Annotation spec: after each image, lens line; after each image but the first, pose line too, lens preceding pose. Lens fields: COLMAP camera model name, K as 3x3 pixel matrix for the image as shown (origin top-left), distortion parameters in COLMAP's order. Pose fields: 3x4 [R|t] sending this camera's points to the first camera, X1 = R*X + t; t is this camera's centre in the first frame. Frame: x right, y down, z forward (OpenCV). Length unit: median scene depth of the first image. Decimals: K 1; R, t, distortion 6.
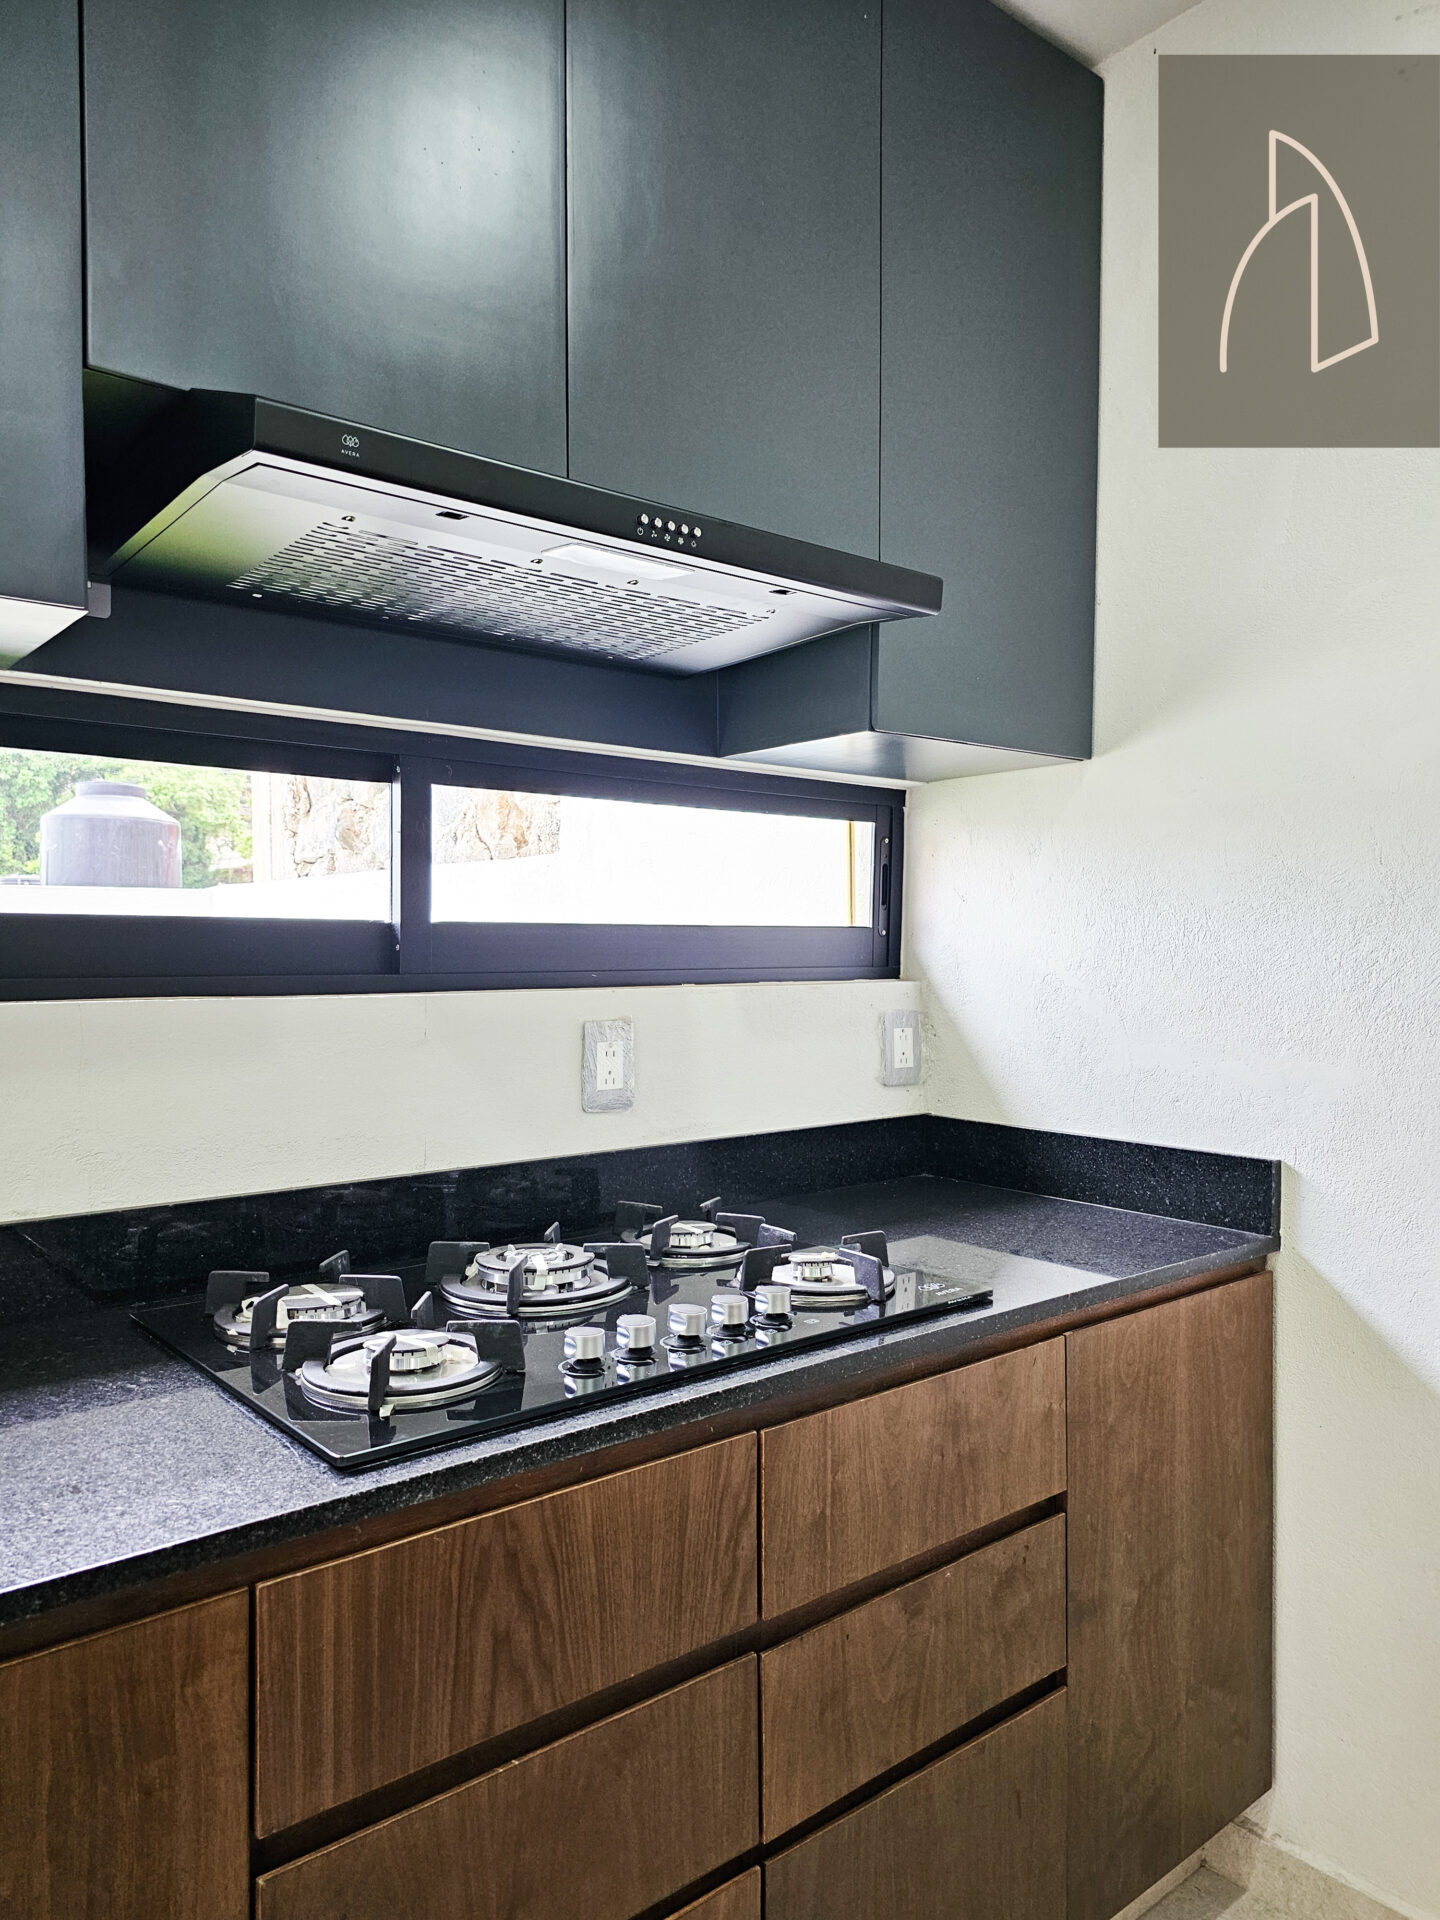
lens RADIAL K [[1272.1, 0, 704.2], [0, 1272.1, 962.2], [0, 0, 1]] dist [0.042581, -0.034239]
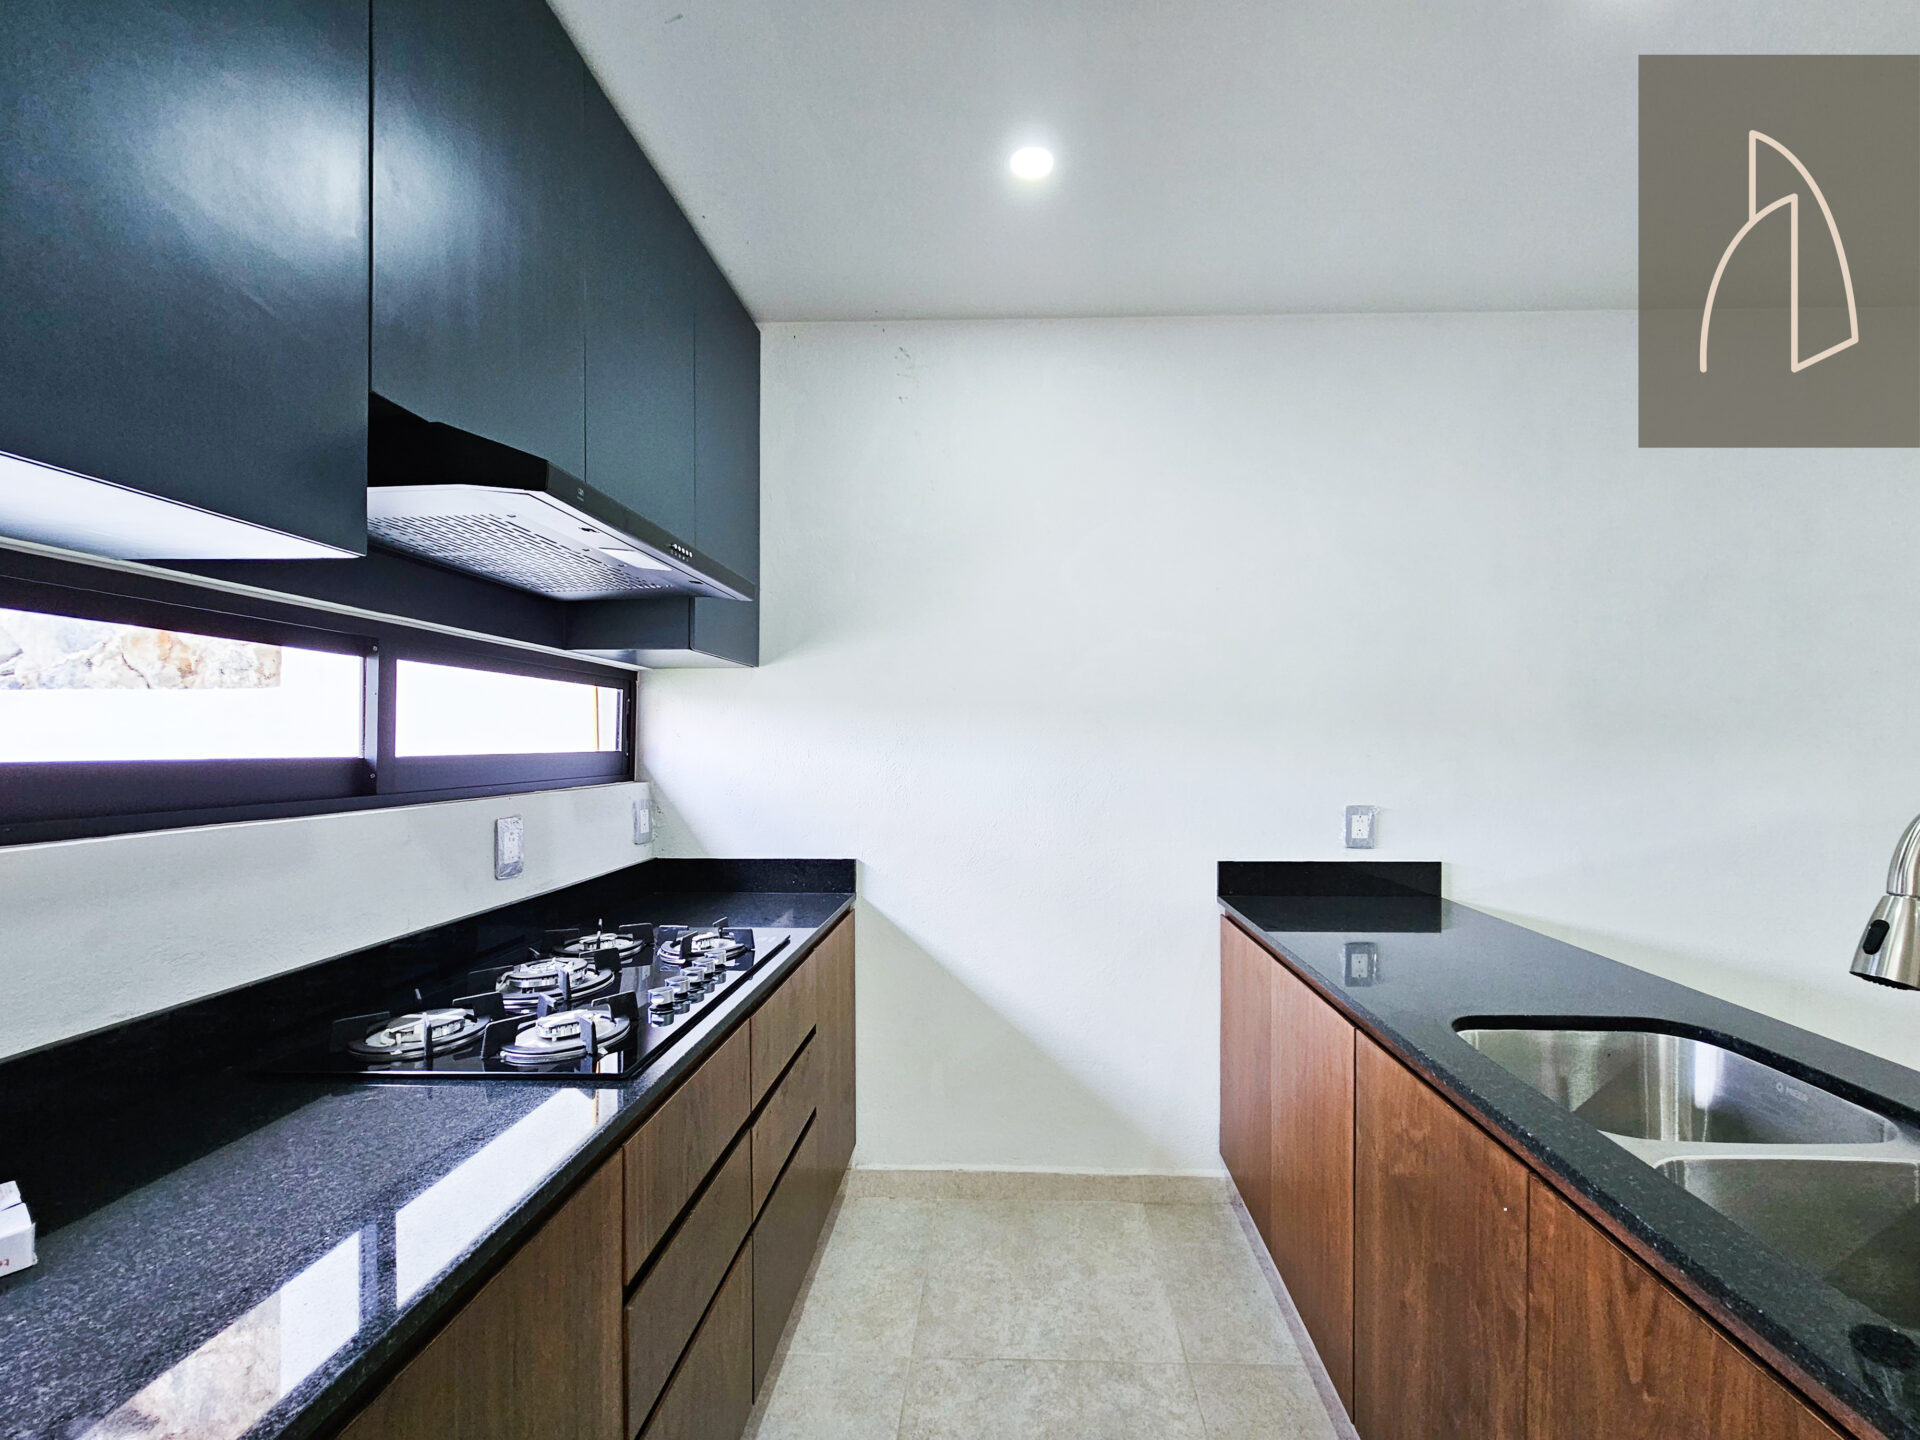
lens RADIAL K [[777.7, 0, 978.6], [0, 777.7, 738.3], [0, 0, 1]] dist [-0.017341, 0.000757]
pose [[0.661428, 0.001937, 0.750006, -0.435325], [0.012230, 0.999836, -0.013368, -0.033250], [-0.749909, 0.018014, 0.661296, -0.052490]]
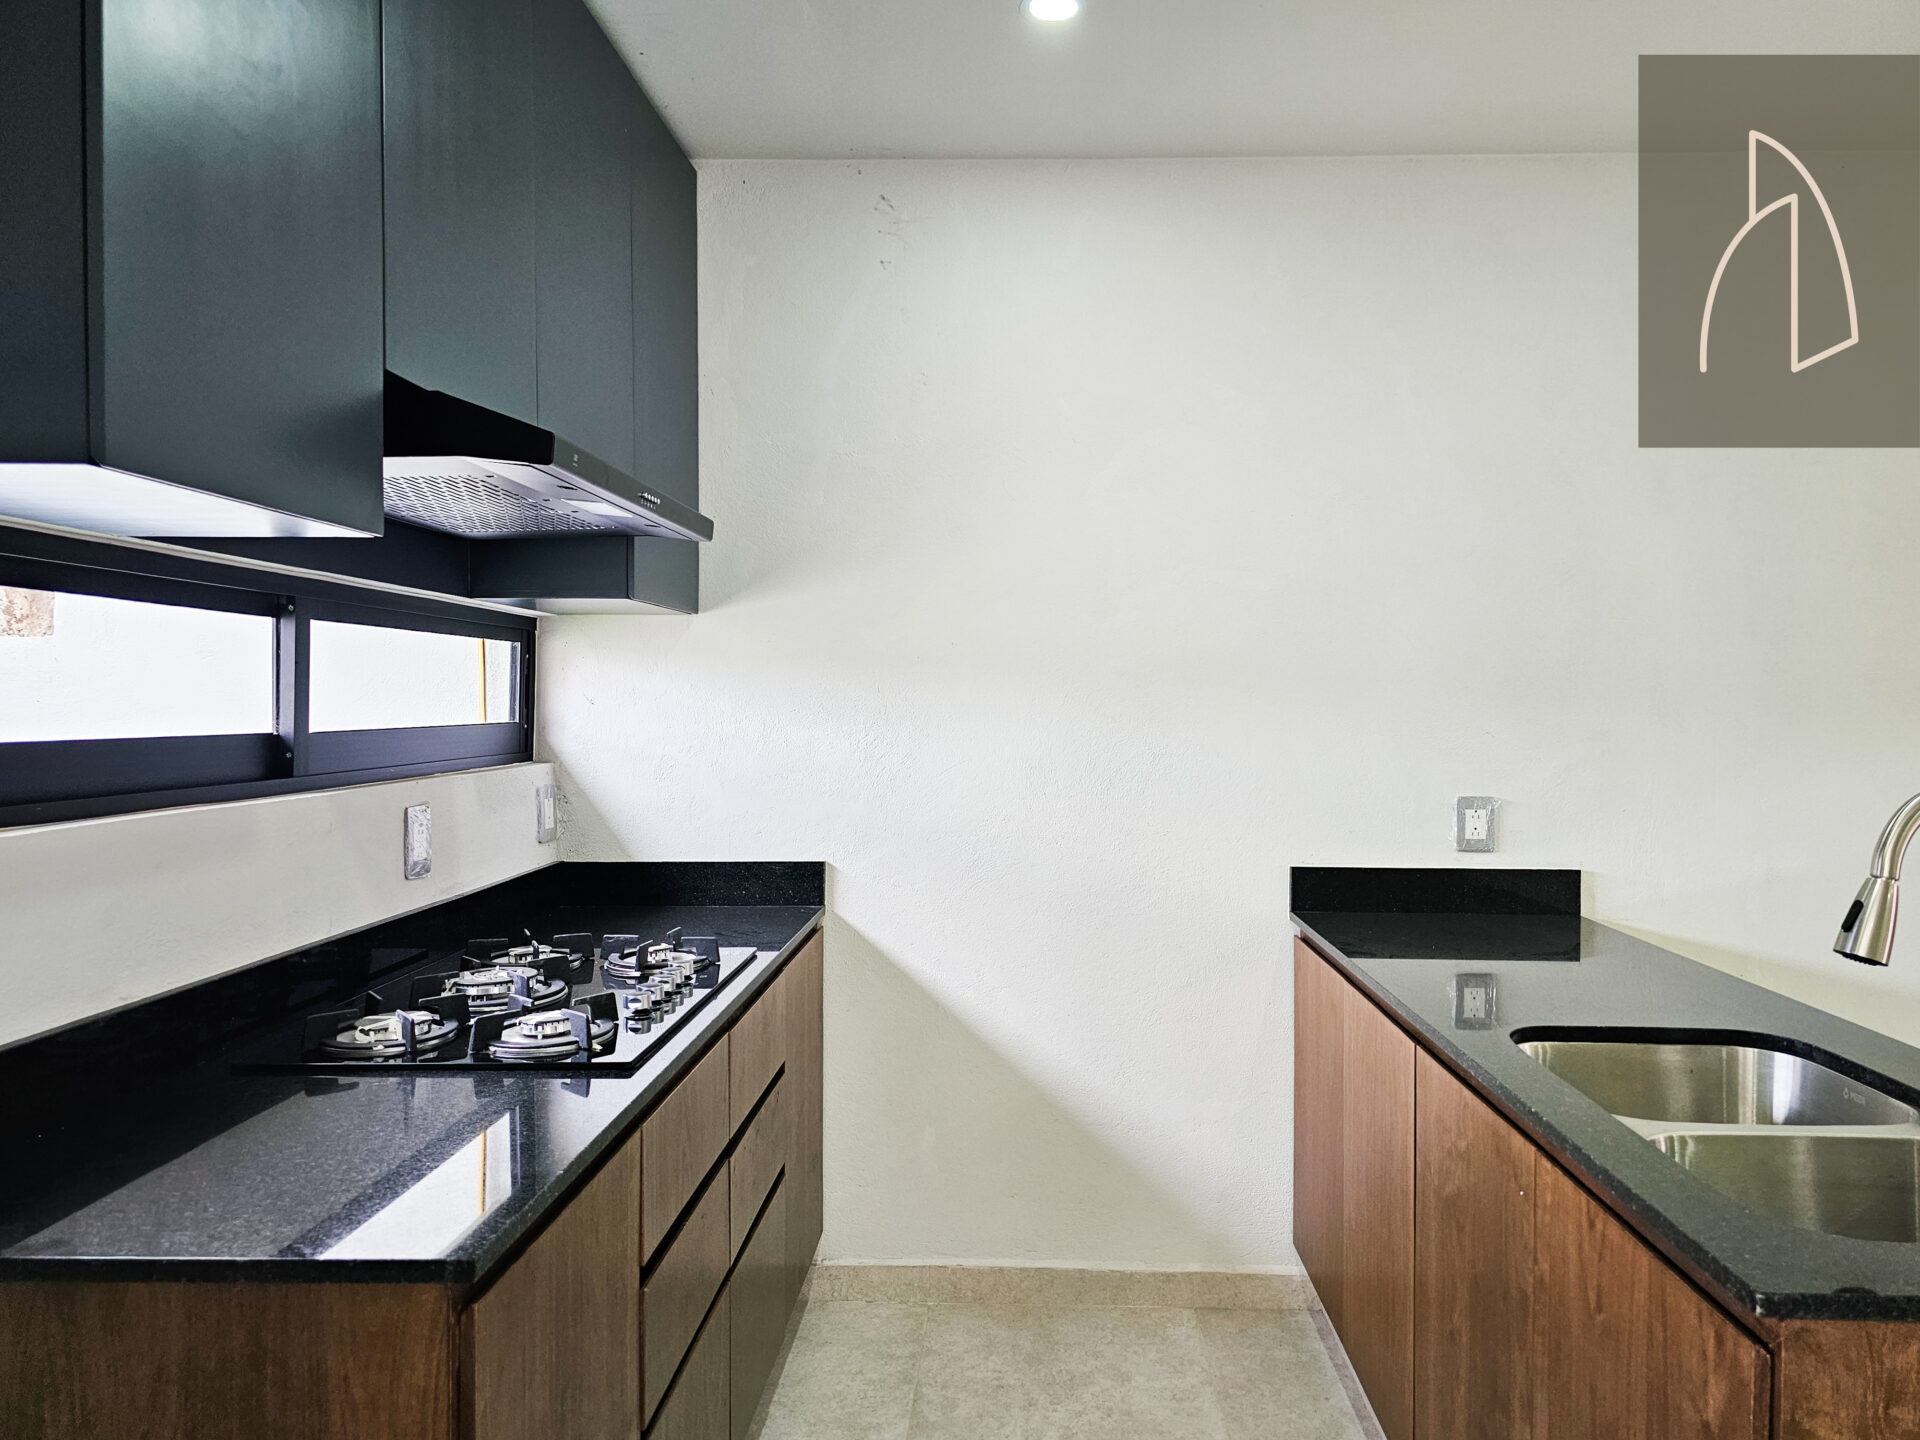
lens RADIAL K [[1272.1, 0, 964.1], [0, 1272.1, 699.0], [0, 0, 1]] dist [0.042581, -0.034239]
pose [[0.663658, 0.000452, 0.748036, -0.726632], [0.008845, 0.999925, -0.008450, -0.048871], [-0.747983, 0.012224, 0.663605, -0.281975]]
